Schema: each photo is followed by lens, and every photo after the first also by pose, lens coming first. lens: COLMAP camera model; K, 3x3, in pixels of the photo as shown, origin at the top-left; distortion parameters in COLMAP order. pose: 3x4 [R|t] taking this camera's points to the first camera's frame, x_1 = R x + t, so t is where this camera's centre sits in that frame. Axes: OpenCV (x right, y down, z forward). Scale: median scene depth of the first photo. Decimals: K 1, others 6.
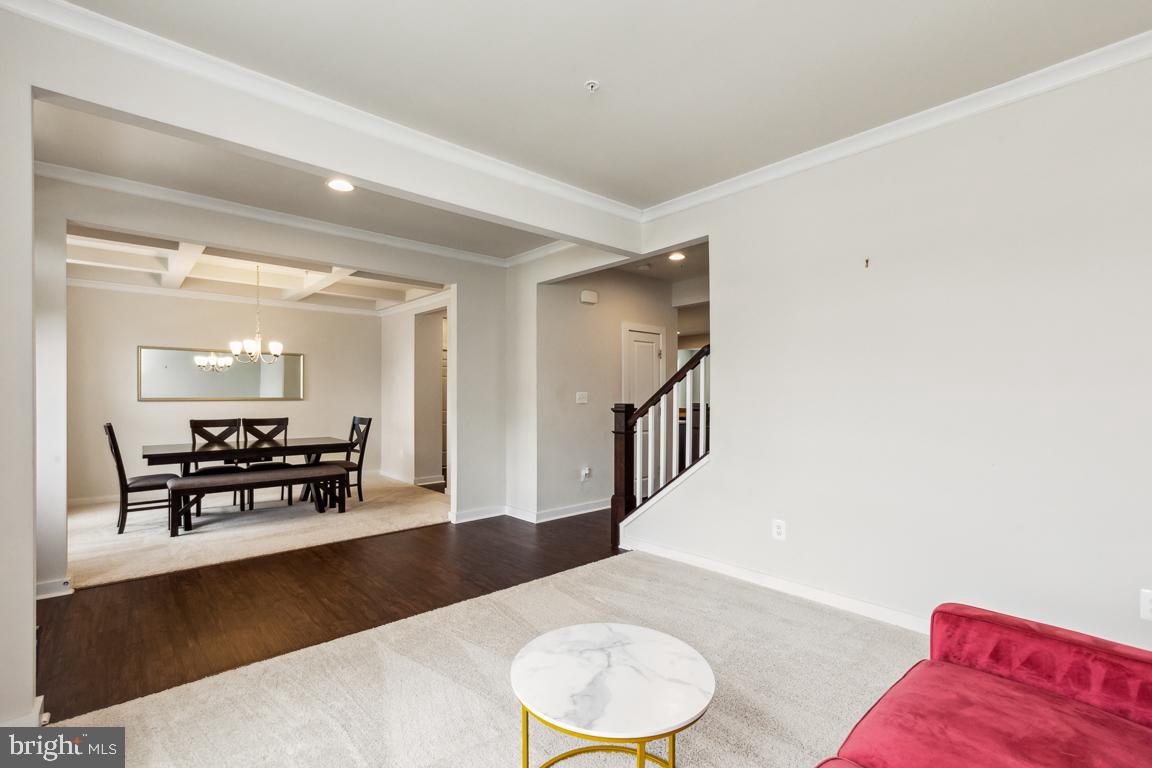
lens RADIAL K [[522.0, 0, 576.5], [0, 522.0, 394.4], [0, 0, 1]] dist [-0.000101, -0.000486]
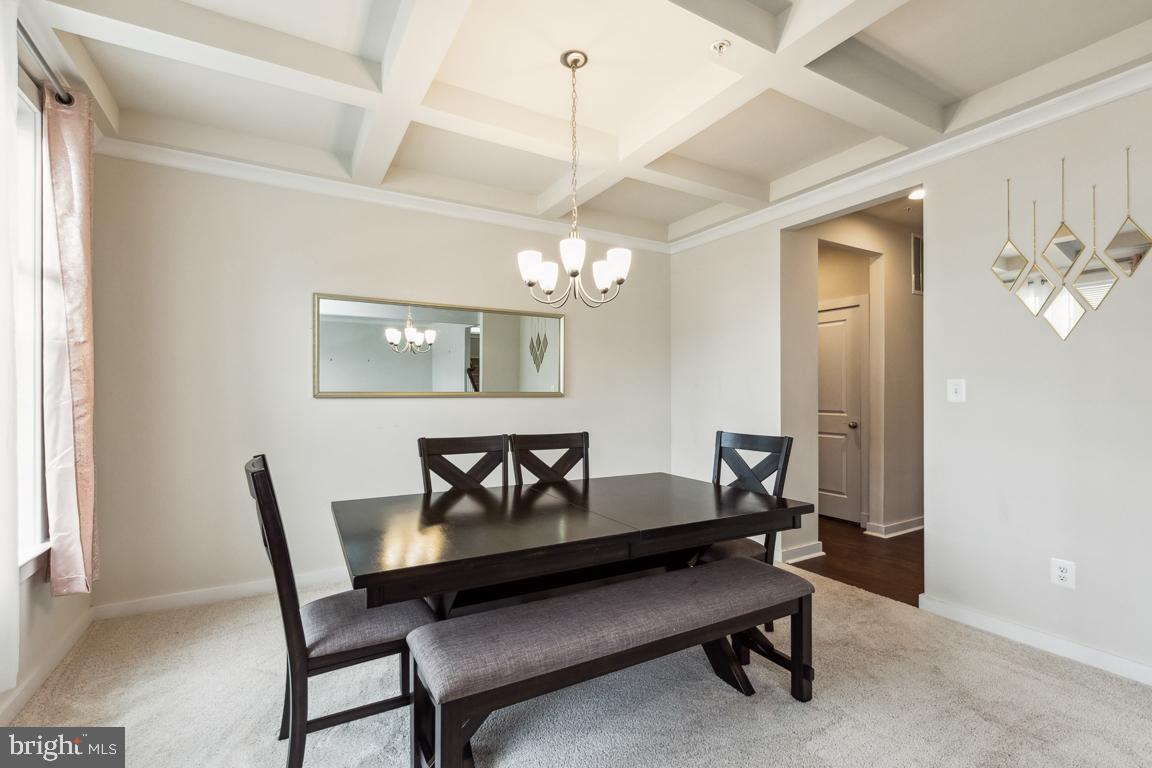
lens RADIAL K [[522.0, 0, 576.5], [0, 522.0, 394.4], [0, 0, 1]] dist [-0.000101, -0.000486]
pose [[0.977878, -0.000223, -0.209178, -0.470680], [0.001786, 0.999972, 0.007282, 0.006162], [0.209170, -0.007495, 0.977851, 0.537838]]
